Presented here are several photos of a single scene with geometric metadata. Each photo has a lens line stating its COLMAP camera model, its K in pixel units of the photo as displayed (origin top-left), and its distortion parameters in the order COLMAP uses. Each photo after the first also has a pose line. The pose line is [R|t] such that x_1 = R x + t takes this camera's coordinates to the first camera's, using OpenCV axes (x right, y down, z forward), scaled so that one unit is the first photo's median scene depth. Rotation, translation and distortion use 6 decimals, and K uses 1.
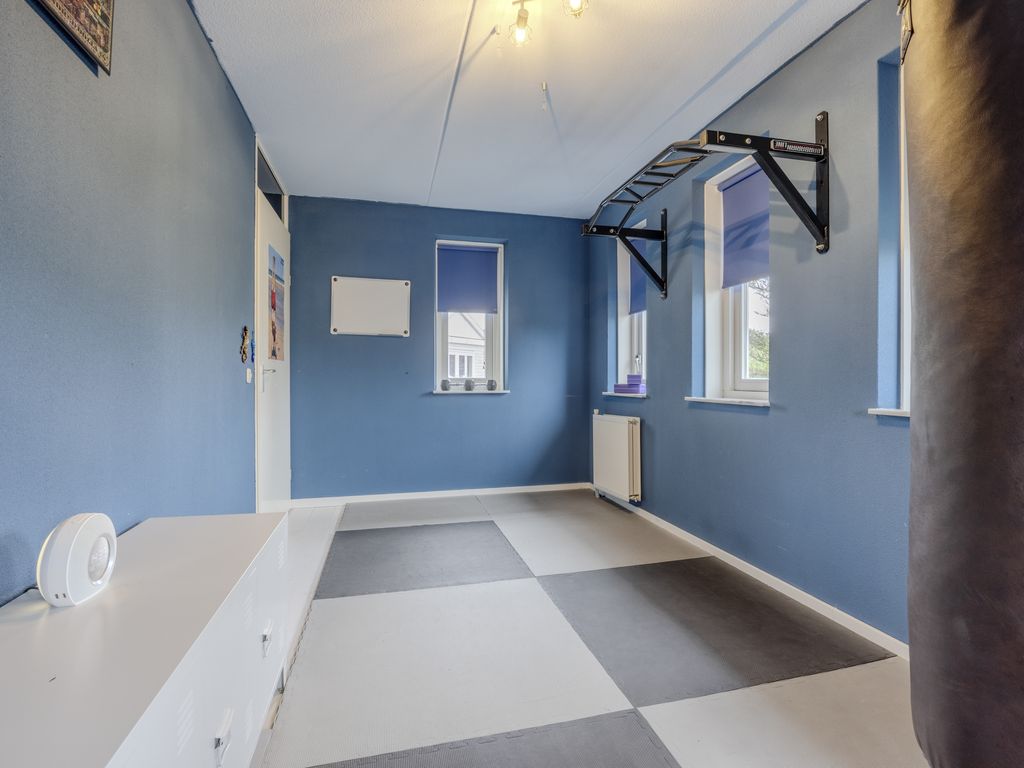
lens RADIAL K [[505.2, 0, 516.9], [0, 505.2, 378.6], [0, 0, 1]] dist [-0.024154, 0.000029]
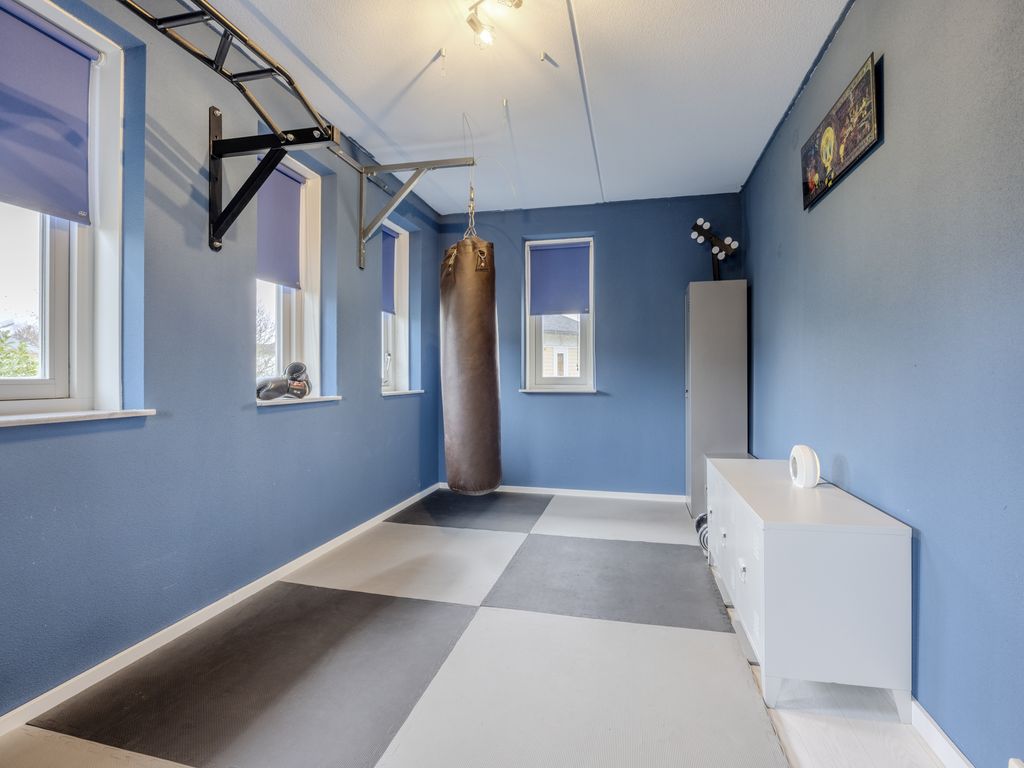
lens RADIAL K [[505.2, 0, 518.3], [0, 505.2, 377.9], [0, 0, 1]] dist [-0.024154, 0.000029]
pose [[-0.886027, -0.002512, 0.463627, -0.385668], [0.001171, 0.999970, 0.007657, -0.005669], [-0.463633, 0.007327, -0.885997, 1.624227]]
